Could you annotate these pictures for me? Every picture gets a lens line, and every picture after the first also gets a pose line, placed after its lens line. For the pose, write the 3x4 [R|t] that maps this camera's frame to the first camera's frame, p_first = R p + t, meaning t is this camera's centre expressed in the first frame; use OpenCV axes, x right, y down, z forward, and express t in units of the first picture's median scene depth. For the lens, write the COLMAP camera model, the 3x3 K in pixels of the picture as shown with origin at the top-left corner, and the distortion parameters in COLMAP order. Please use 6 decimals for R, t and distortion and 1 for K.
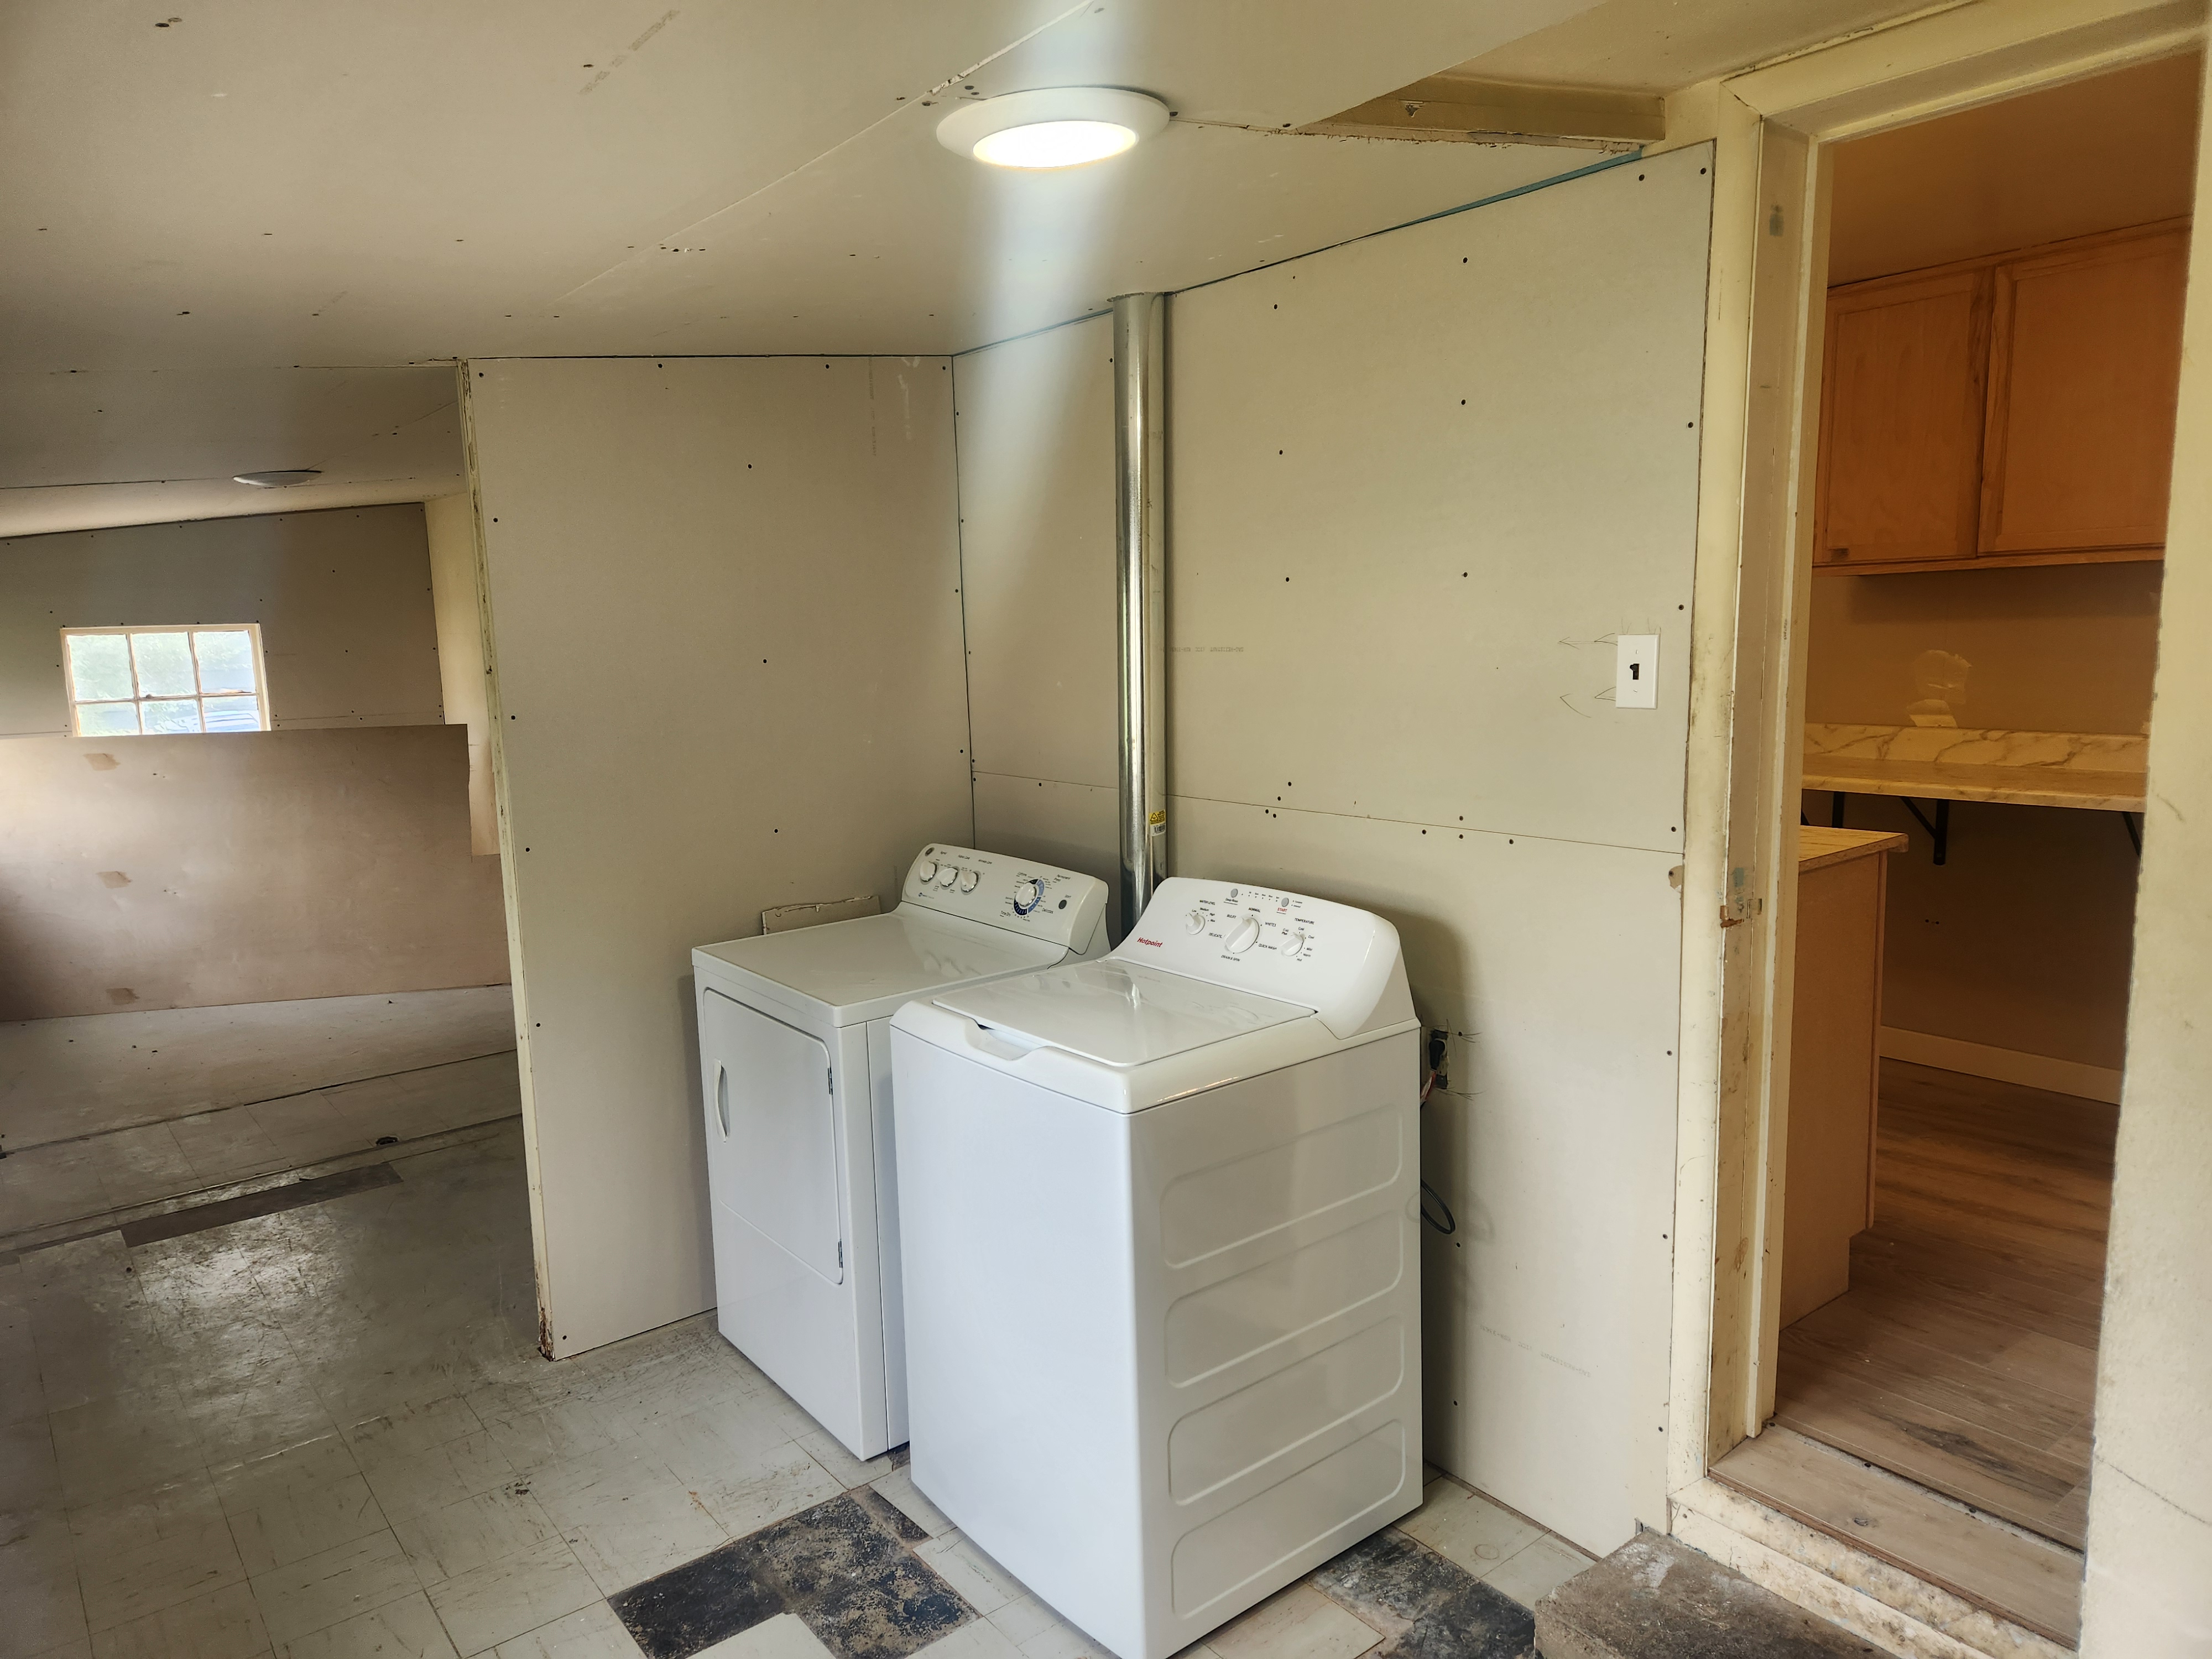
lens RADIAL K [[1482.6, 0, 1116.3], [0, 1482.6, 829.7], [0, 0, 1]] dist [0.061080, -0.055257]
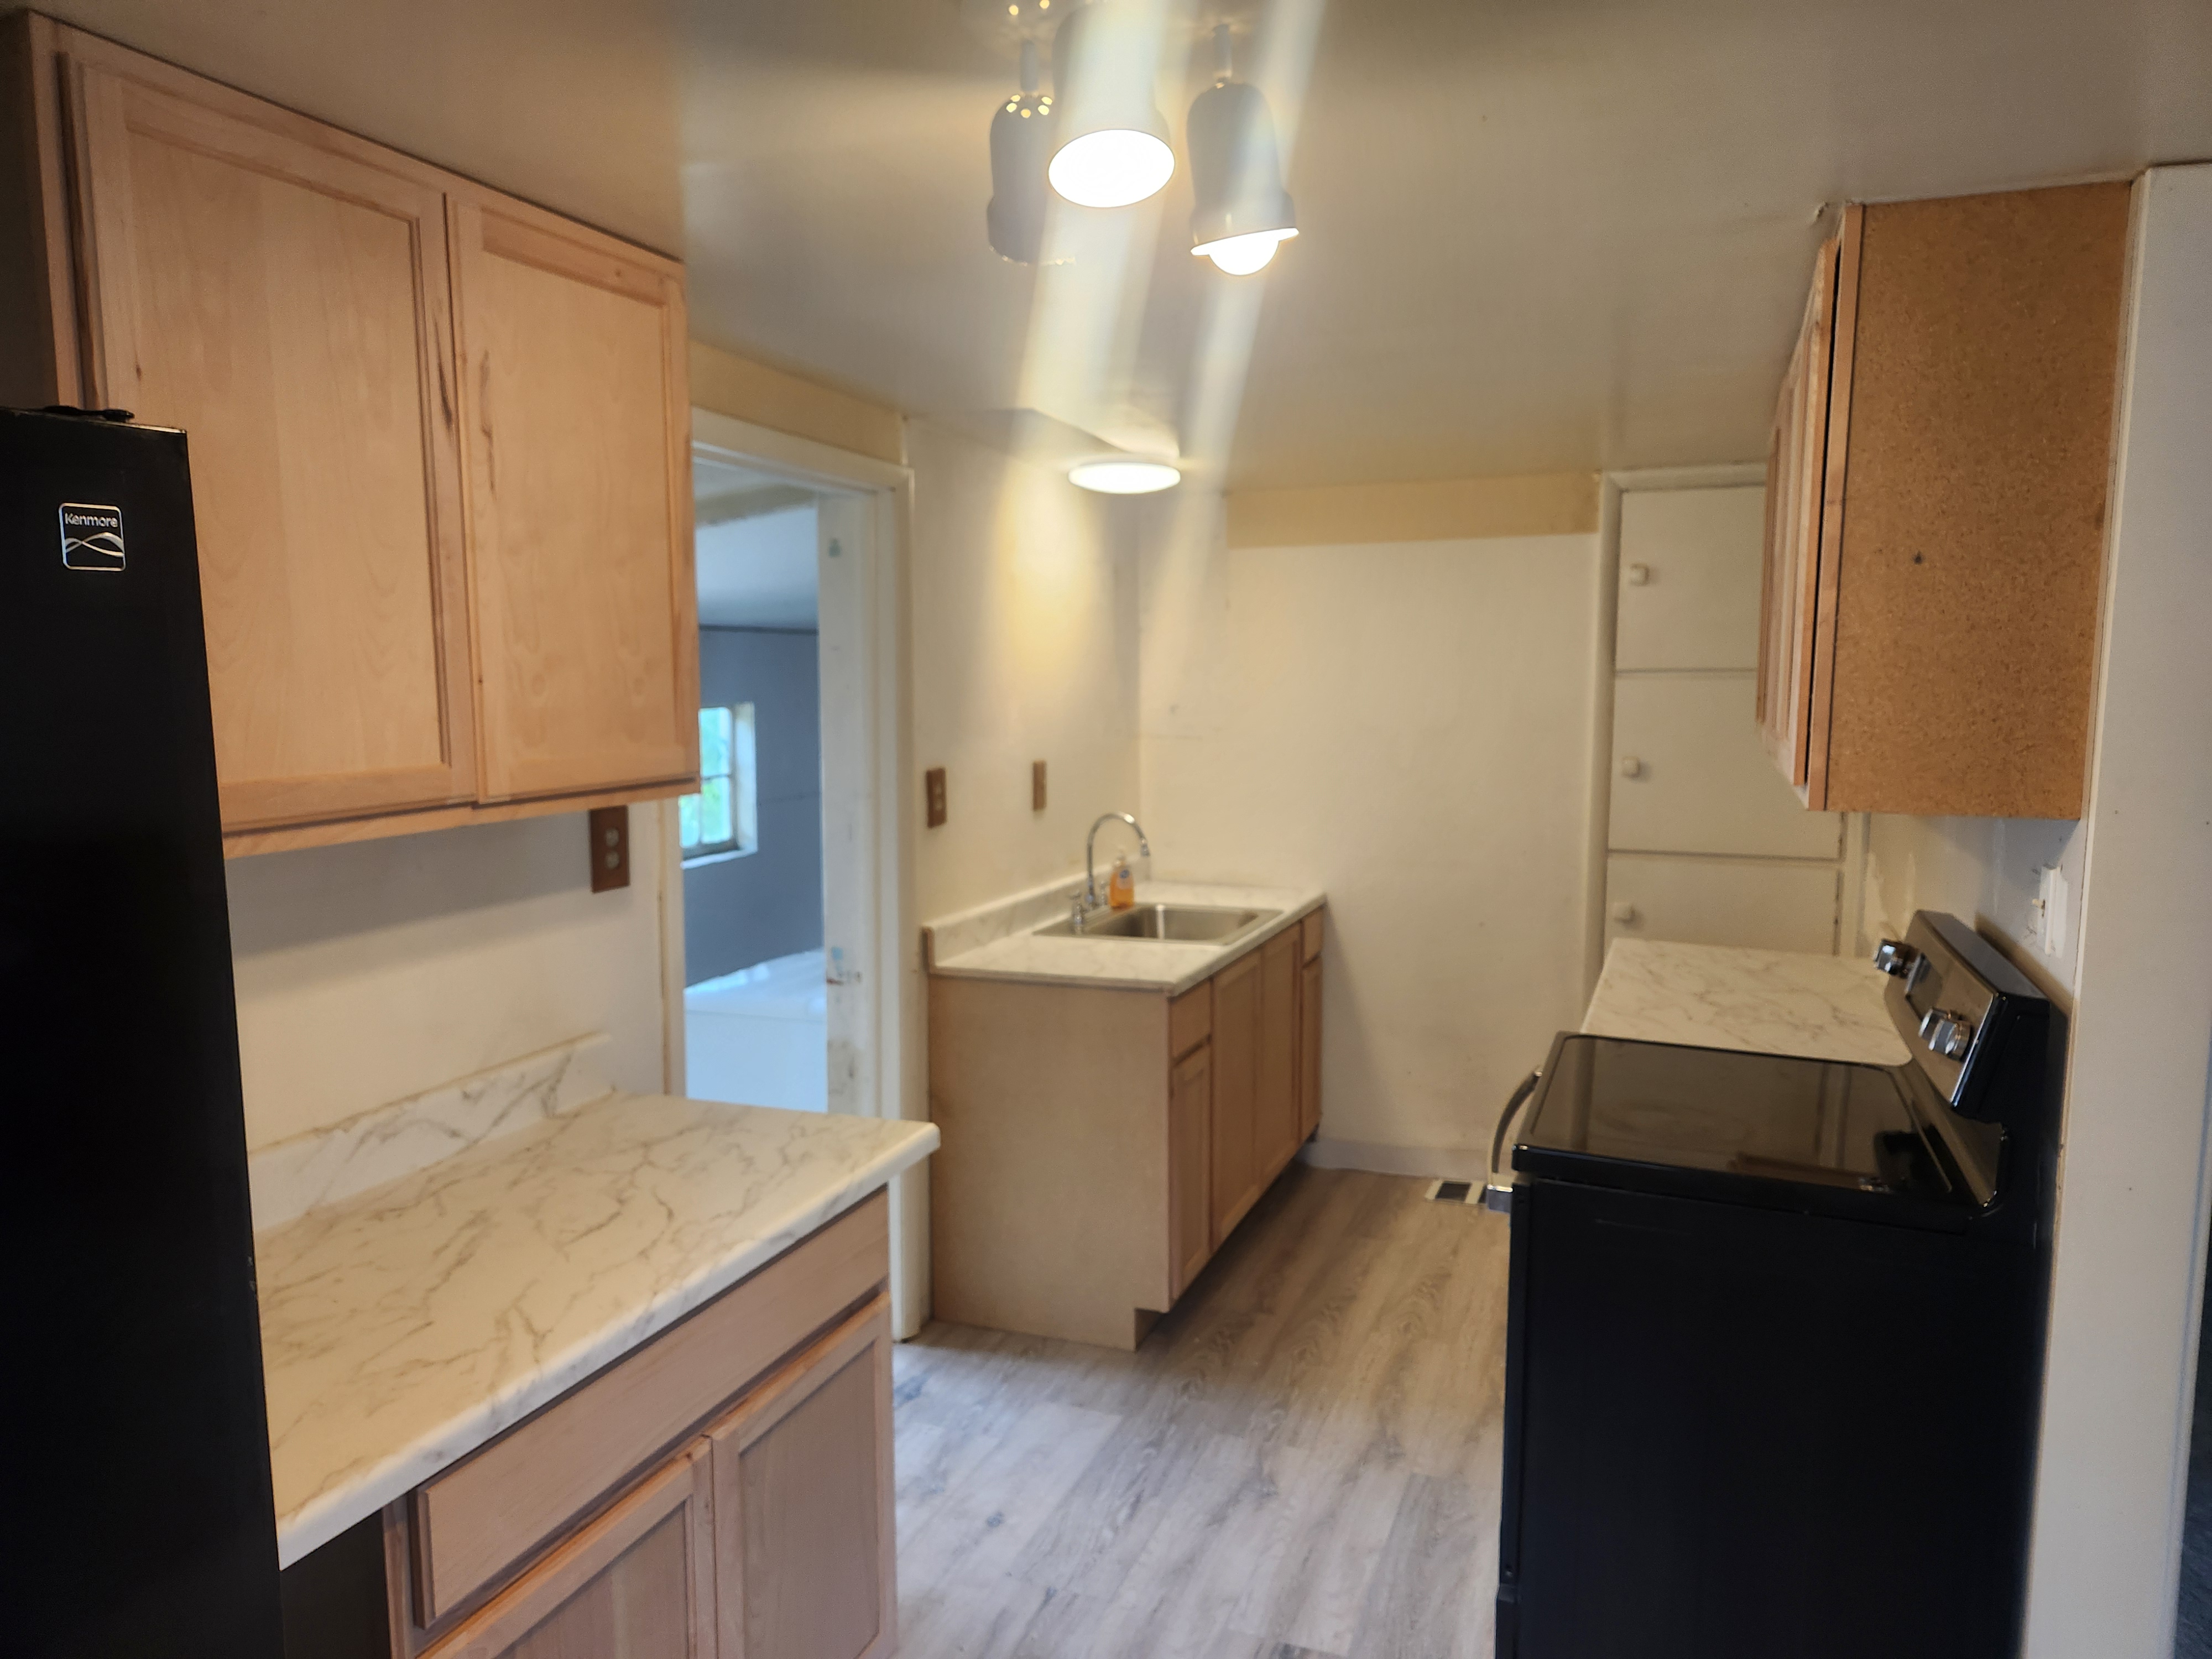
lens RADIAL K [[1482.6, 0, 1116.3], [0, 1482.6, 829.7], [0, 0, 1]] dist [0.061080, -0.055257]
pose [[0.506548, 0.122608, -0.853450, 1.847739], [-0.133584, 0.989046, 0.062801, -0.230426], [0.851801, 0.082196, 0.517378, 0.424367]]
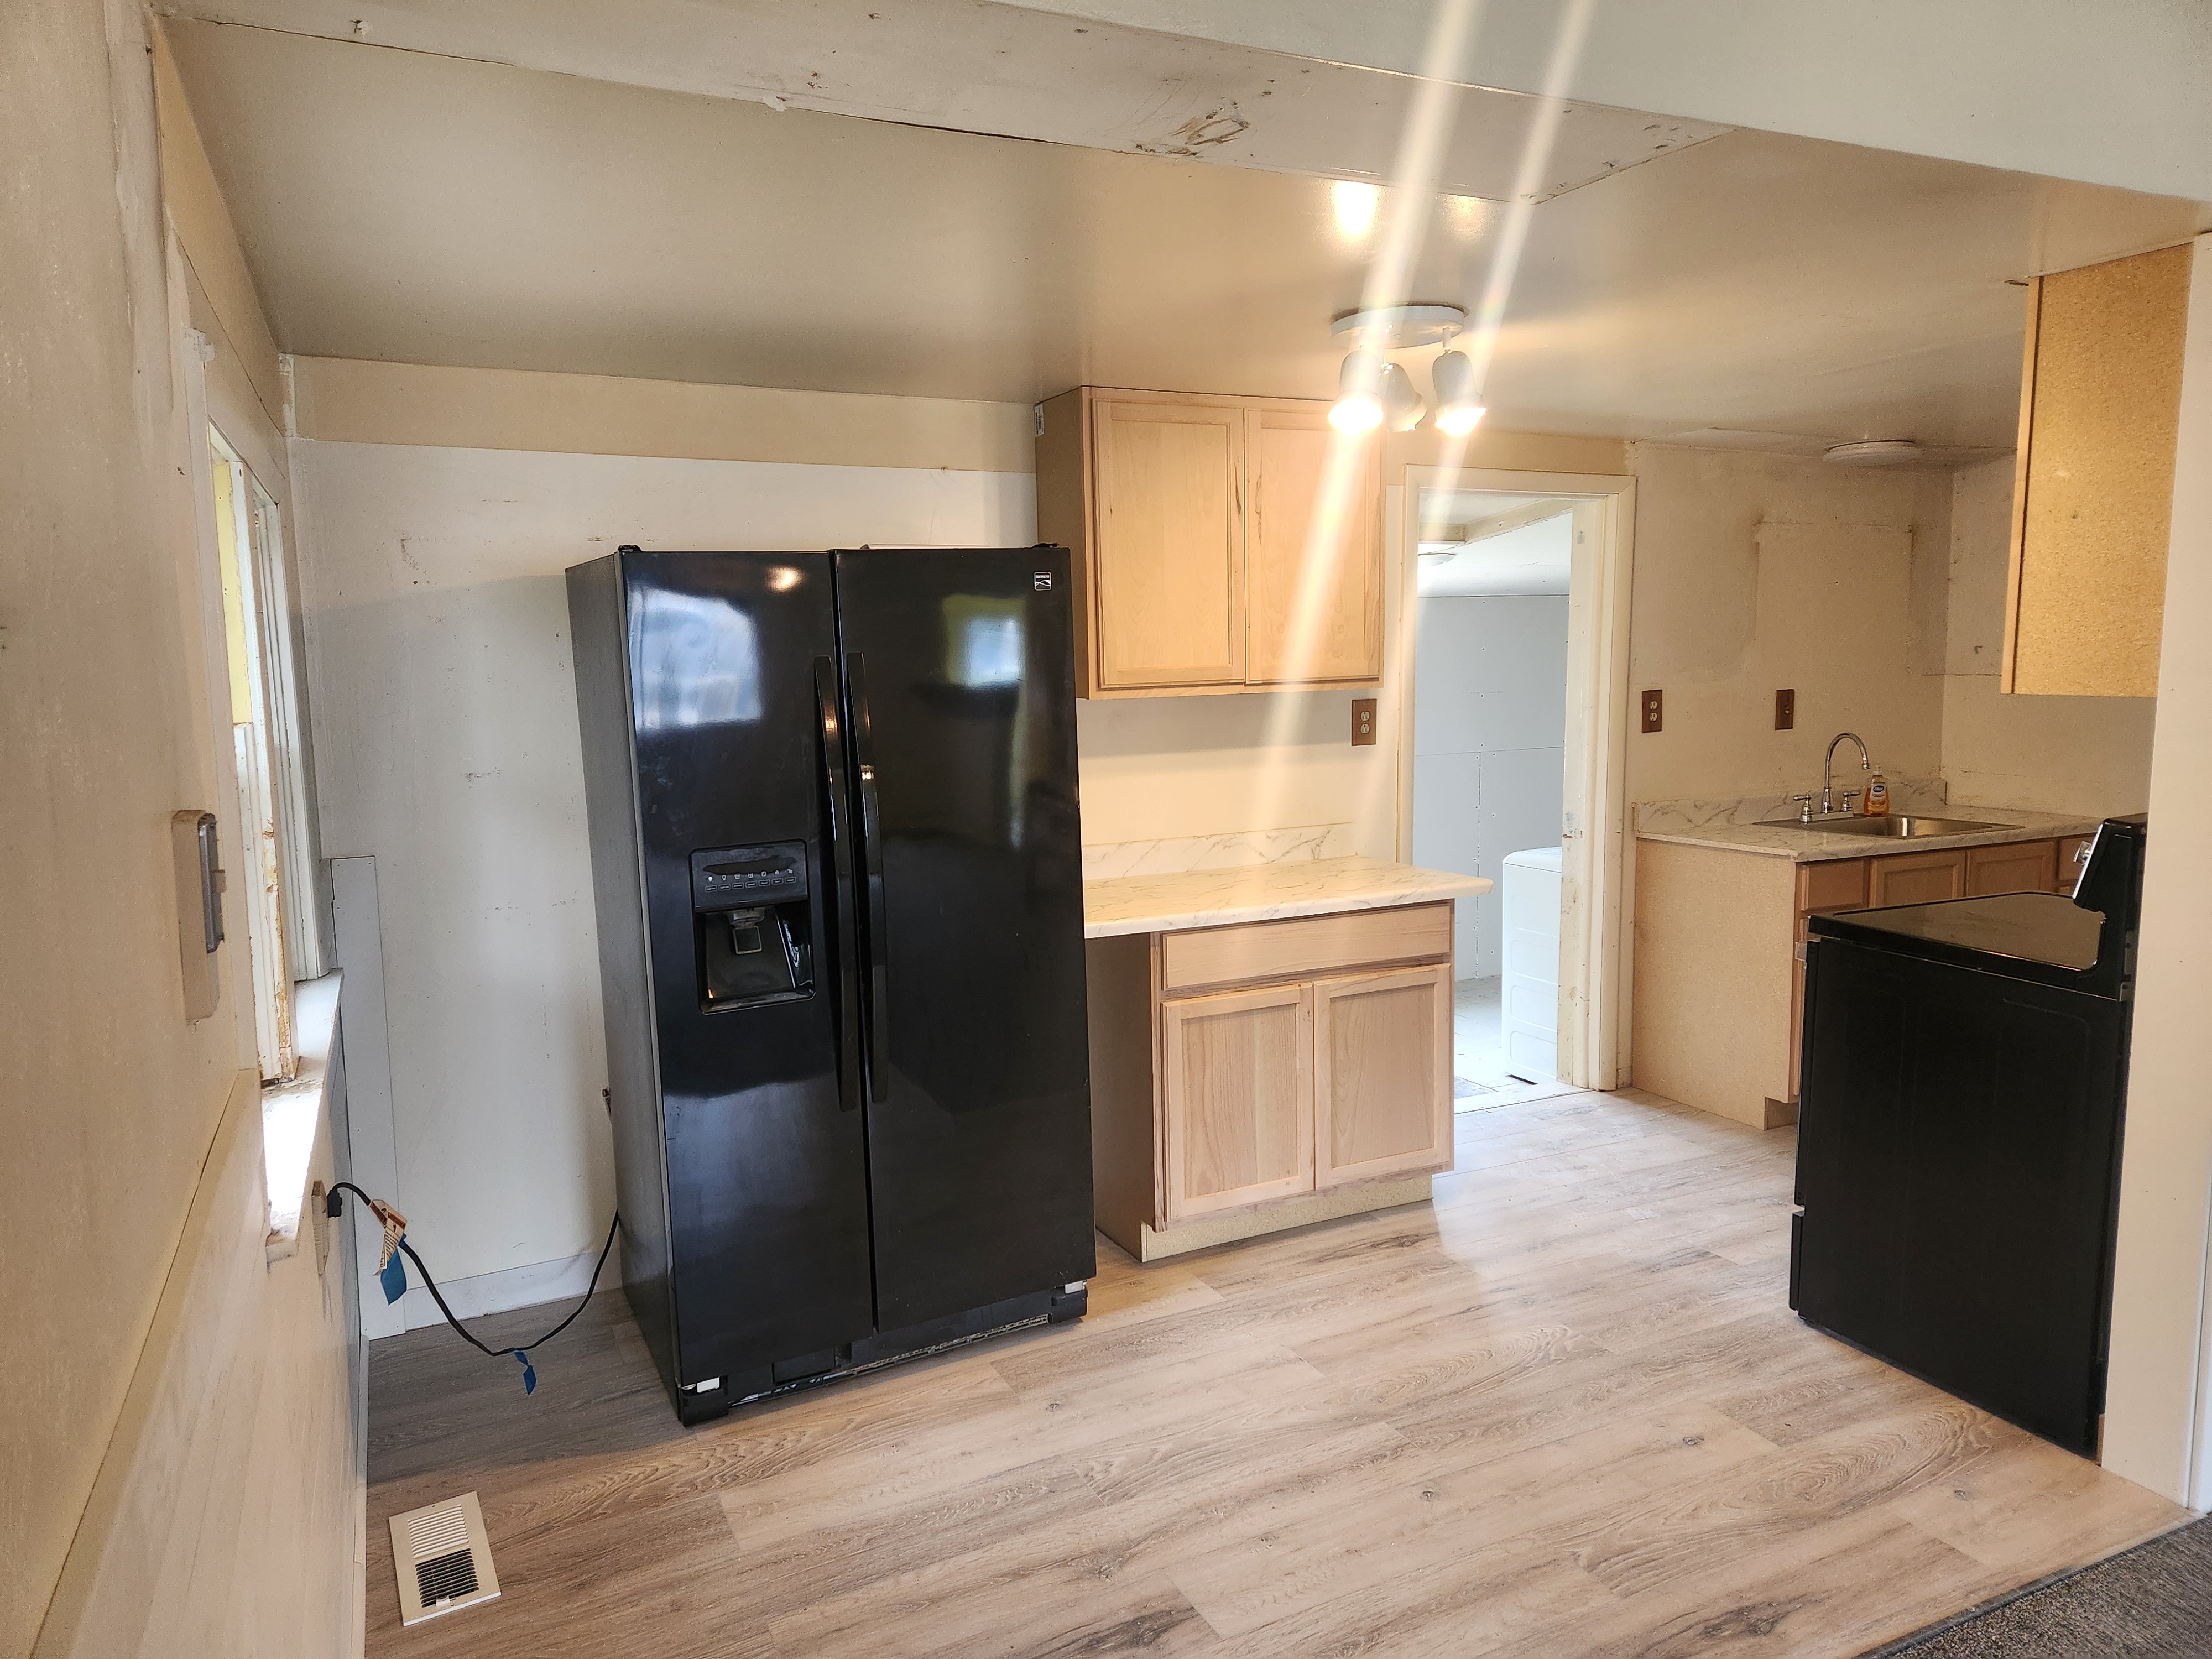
lens RADIAL K [[1482.6, 0, 1116.3], [0, 1482.6, 829.7], [0, 0, 1]] dist [0.061080, -0.055257]
pose [[-0.212616, 0.150070, -0.965543, 2.709268], [-0.110295, 0.978135, 0.176314, -0.269443], [0.970891, 0.143981, -0.191415, 0.750896]]
